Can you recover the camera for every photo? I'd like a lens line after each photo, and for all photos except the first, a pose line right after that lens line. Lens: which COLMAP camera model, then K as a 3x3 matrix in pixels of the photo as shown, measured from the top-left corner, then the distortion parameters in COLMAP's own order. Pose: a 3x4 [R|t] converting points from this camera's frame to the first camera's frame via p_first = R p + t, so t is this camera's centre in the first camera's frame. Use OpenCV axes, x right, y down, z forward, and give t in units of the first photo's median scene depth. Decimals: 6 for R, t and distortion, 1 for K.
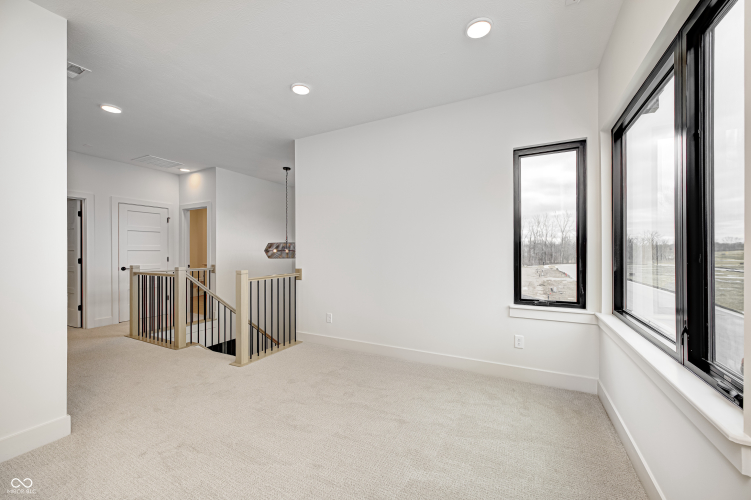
lens RADIAL K [[295.8, 0, 375.5], [0, 295.8, 250.0], [0, 0, 1]] dist [-0.000561, 0.000052]
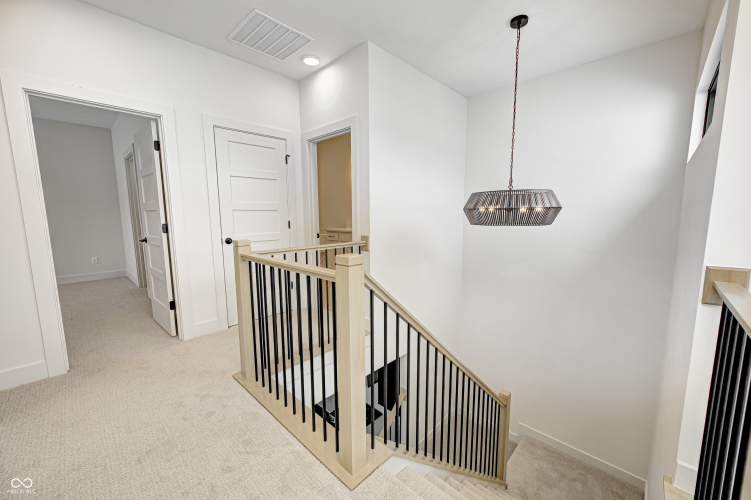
lens RADIAL K [[295.8, 0, 375.5], [0, 295.8, 250.0], [0, 0, 1]] dist [-0.000561, 0.000052]
pose [[0.960670, 0.031040, -0.275951, -0.377040], [0.005344, 0.991483, 0.130127, 0.004961], [0.277640, -0.126484, 0.952322, 0.480017]]
